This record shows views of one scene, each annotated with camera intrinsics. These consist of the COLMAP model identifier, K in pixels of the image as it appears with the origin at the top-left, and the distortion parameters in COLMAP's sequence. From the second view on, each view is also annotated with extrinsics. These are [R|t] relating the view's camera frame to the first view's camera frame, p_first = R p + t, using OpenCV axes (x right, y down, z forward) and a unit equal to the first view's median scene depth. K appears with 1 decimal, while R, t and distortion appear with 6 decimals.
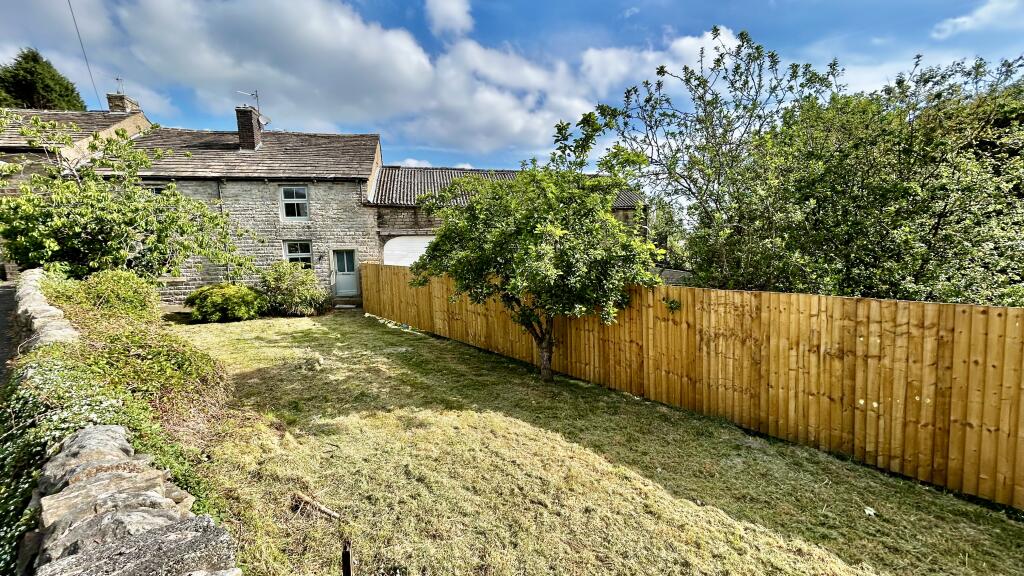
lens RADIAL K [[411.7, 0, 512.0], [0, 411.7, 288.0], [0, 0, 1]] dist [-0.002727, -0.000343]
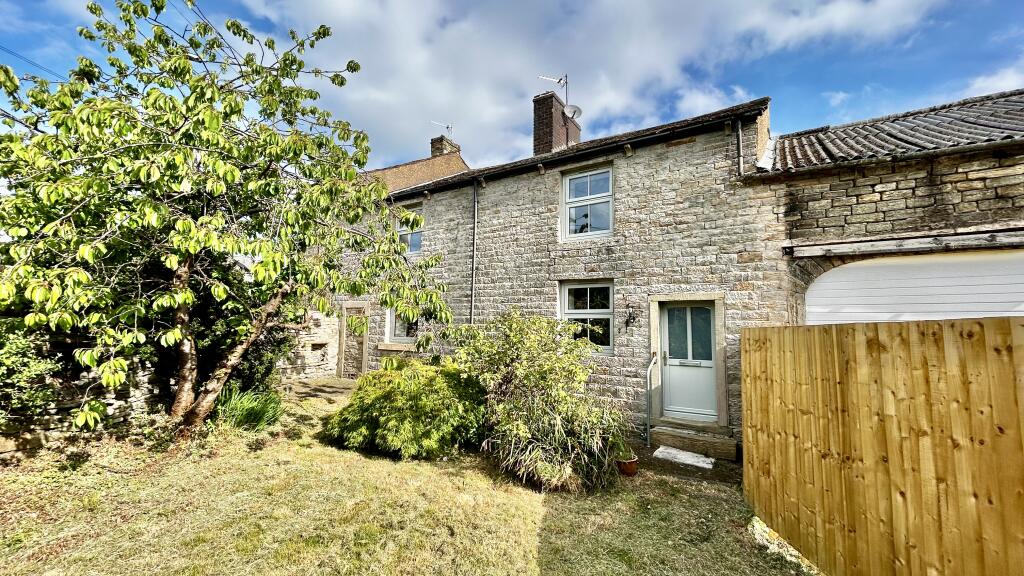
lens RADIAL K [[411.7, 0, 512.0], [0, 411.7, 288.0], [0, 0, 1]] dist [-0.002727, -0.000343]
pose [[0.695069, -0.043304, -0.717638, -0.264358], [-0.121587, 0.976726, -0.176702, -0.017410], [0.708587, 0.210076, 0.673626, 0.671962]]
